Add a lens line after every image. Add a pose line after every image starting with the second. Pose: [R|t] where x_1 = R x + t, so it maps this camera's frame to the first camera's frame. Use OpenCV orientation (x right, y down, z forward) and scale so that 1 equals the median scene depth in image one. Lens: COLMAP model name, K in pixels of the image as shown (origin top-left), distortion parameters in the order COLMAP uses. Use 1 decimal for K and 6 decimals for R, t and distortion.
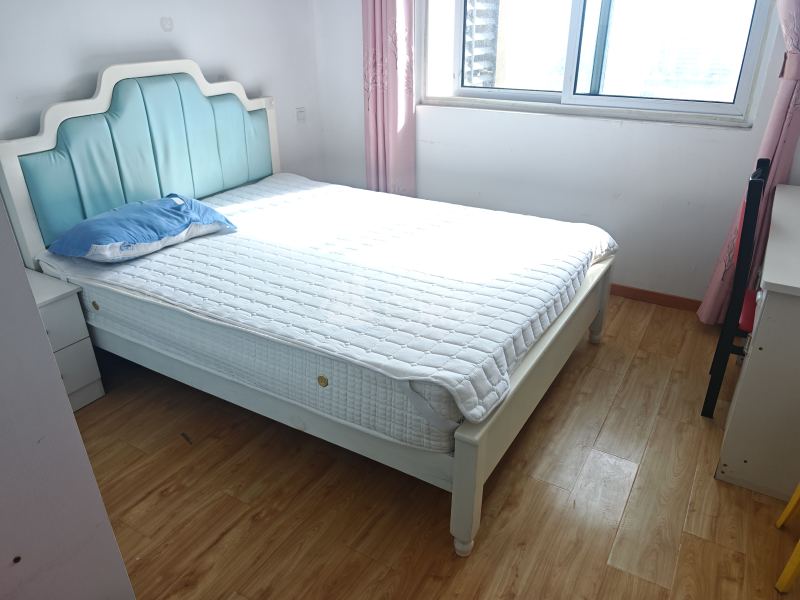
lens RADIAL K [[580.9, 0, 411.1], [0, 580.9, 305.8], [0, 0, 1]] dist [-0.004650, -0.009504]
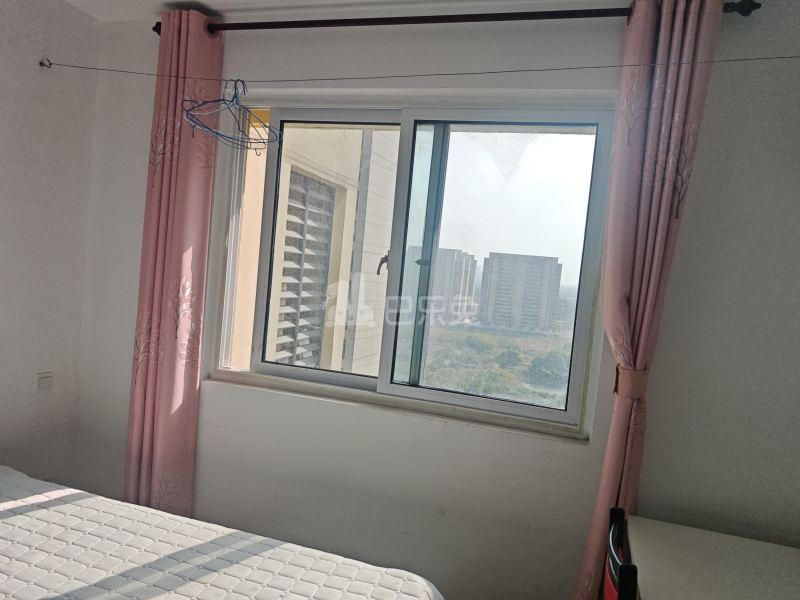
lens RADIAL K [[580.9, 0, 411.1], [0, 580.9, 305.8], [0, 0, 1]] dist [-0.004650, -0.009504]
pose [[0.965553, 0.081018, 0.247274, 0.087998], [0.019014, 0.925784, -0.377574, -0.144125], [-0.259512, 0.369270, 0.892353, 0.188974]]
